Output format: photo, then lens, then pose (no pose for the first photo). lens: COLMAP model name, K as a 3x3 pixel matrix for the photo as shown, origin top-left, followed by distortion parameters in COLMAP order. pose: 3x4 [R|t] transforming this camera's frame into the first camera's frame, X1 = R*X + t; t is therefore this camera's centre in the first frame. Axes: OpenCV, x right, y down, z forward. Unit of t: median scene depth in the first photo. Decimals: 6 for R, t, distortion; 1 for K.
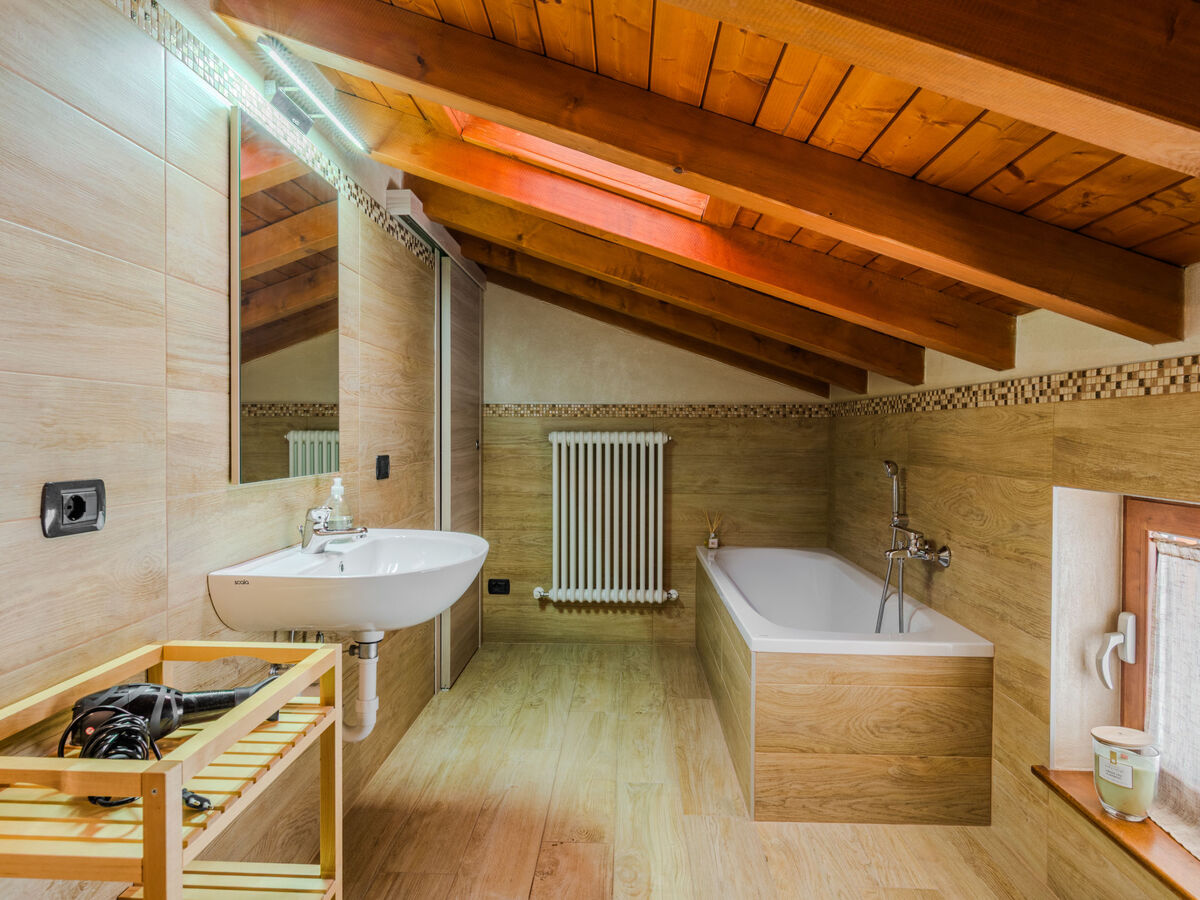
lens RADIAL K [[691.3, 0, 602.1], [0, 691.3, 431.4], [0, 0, 1]] dist [-0.000609, 0.000100]
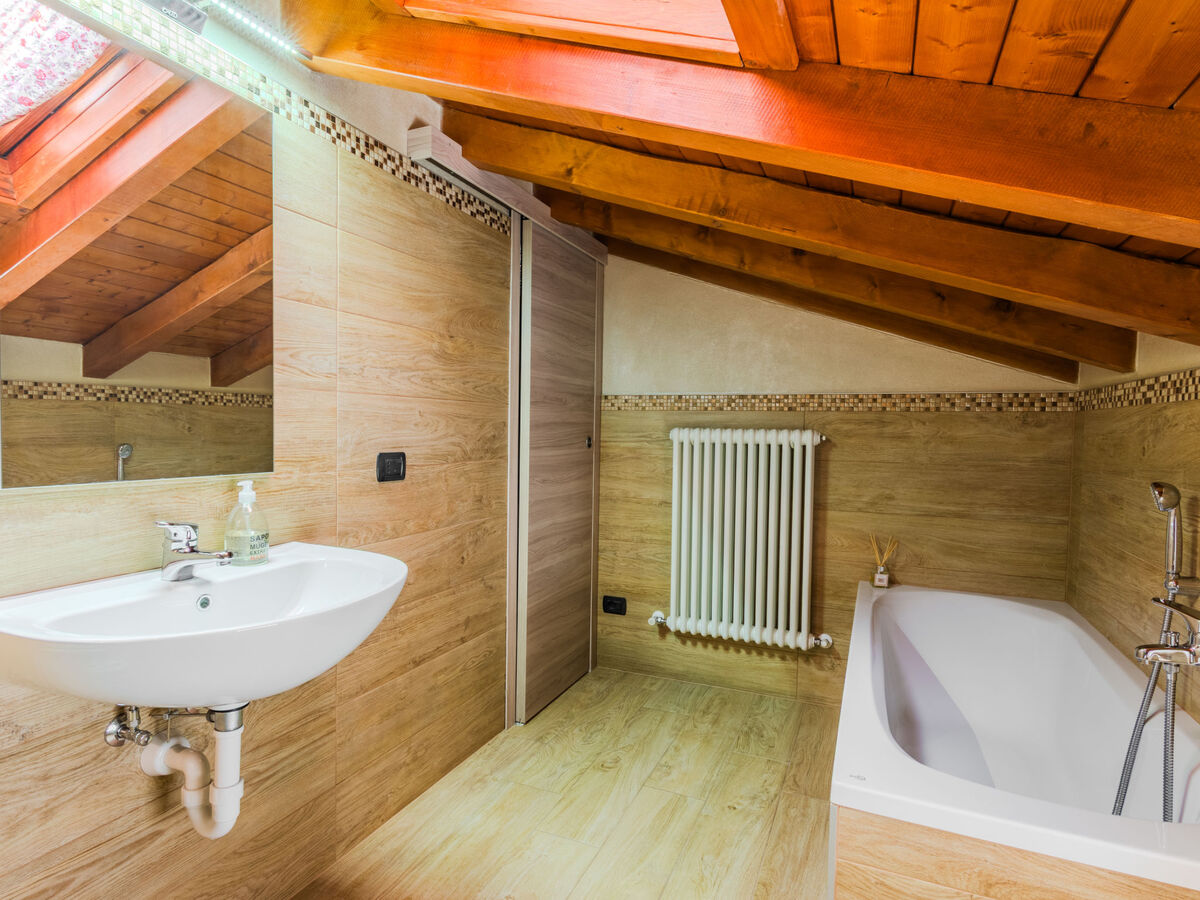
lens RADIAL K [[651.2, 0, 598.8], [0, 651.2, 446.7], [0, 0, 1]] dist [0.004963, -0.000662]
pose [[0.931199, 0.021423, -0.363881, 0.128455], [-0.011857, 0.999523, 0.028501, 0.001646], [0.364318, -0.022226, 0.931009, 0.235613]]
